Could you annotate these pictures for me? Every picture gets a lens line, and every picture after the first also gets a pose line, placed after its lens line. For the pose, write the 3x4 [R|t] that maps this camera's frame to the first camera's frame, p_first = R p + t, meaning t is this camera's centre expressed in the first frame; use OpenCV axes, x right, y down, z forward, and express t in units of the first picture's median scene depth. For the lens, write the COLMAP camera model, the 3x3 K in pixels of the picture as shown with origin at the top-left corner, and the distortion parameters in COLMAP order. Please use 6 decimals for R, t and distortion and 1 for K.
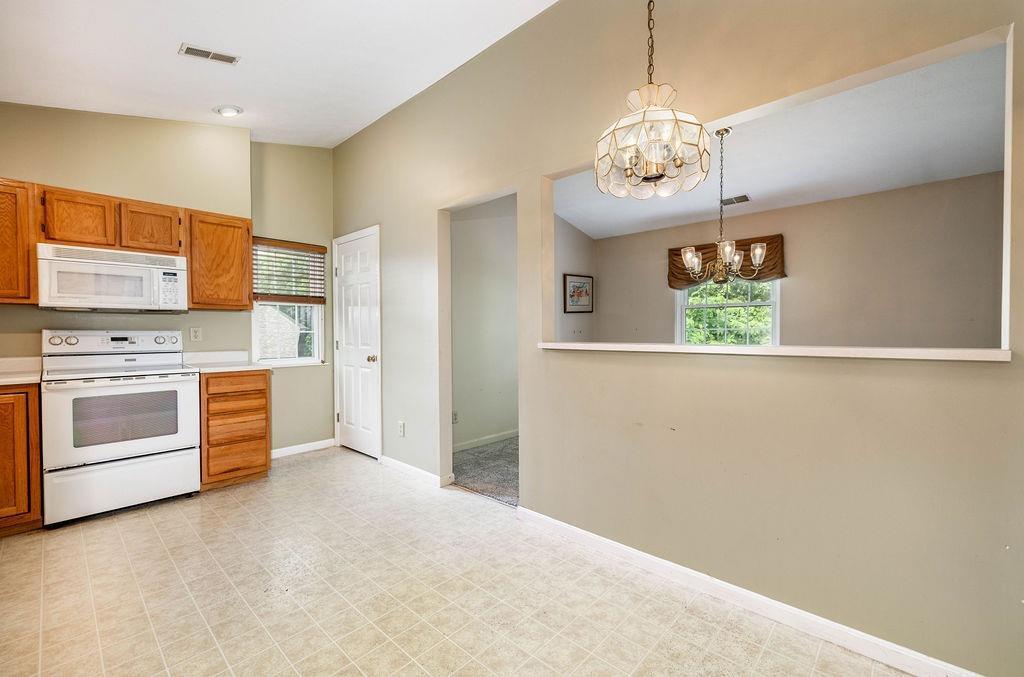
lens RADIAL K [[429.2, 0, 512.0], [0, 429.2, 338.9], [0, 0, 1]] dist [-0.001084, 0.001556]
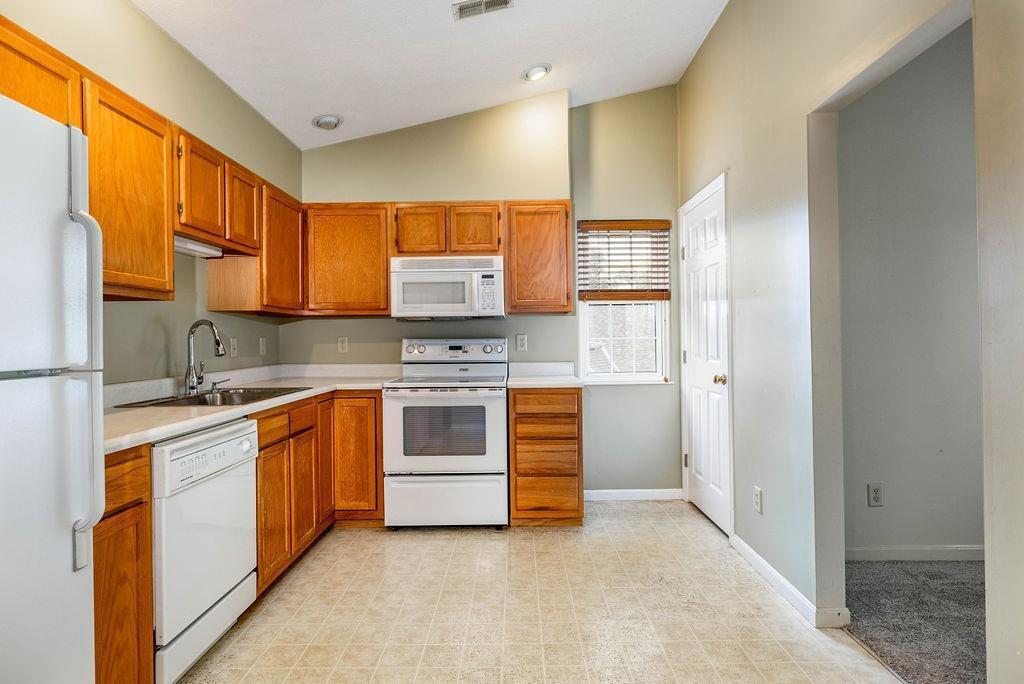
lens RADIAL K [[542.3, 0, 515.1], [0, 542.3, 339.9], [0, 0, 1]] dist [-0.004507, 0.001896]
pose [[0.678873, -0.005011, -0.734239, 0.077836], [-0.003106, 0.999948, -0.009696, -0.005758], [0.734249, 0.008863, 0.678822, 0.267434]]
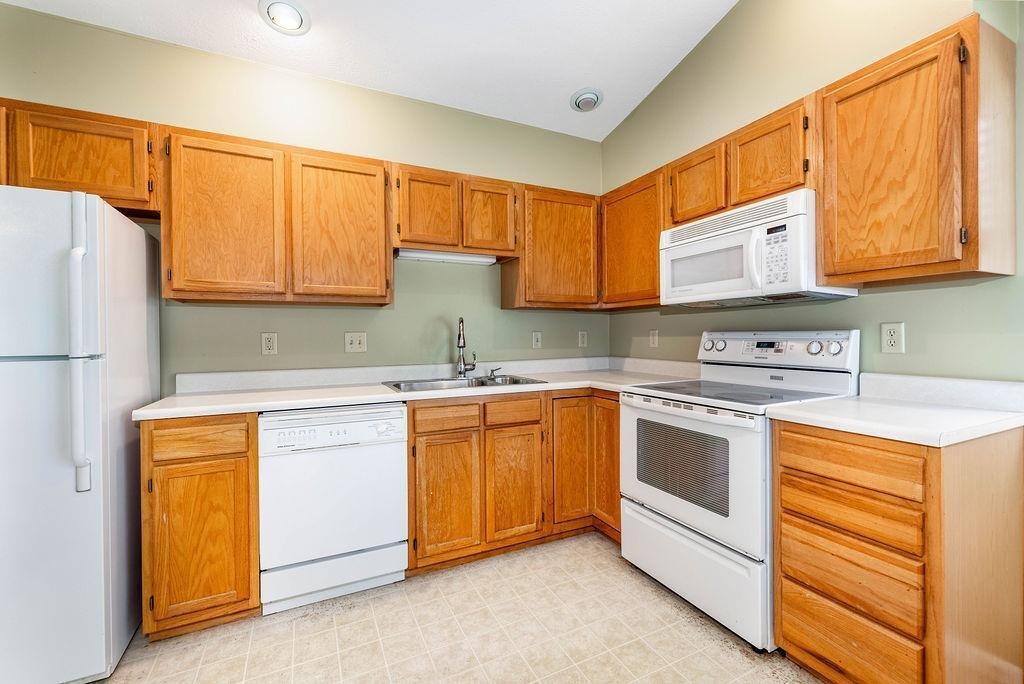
lens RADIAL K [[432.9, 0, 515.5], [0, 432.9, 339.8], [0, 0, 1]] dist [0.001282, -0.000647]
pose [[-0.358342, 0.013146, -0.933498, -0.153920], [-0.006875, 0.999837, 0.016719, -0.015640], [0.933565, 0.012409, -0.358193, 0.883510]]
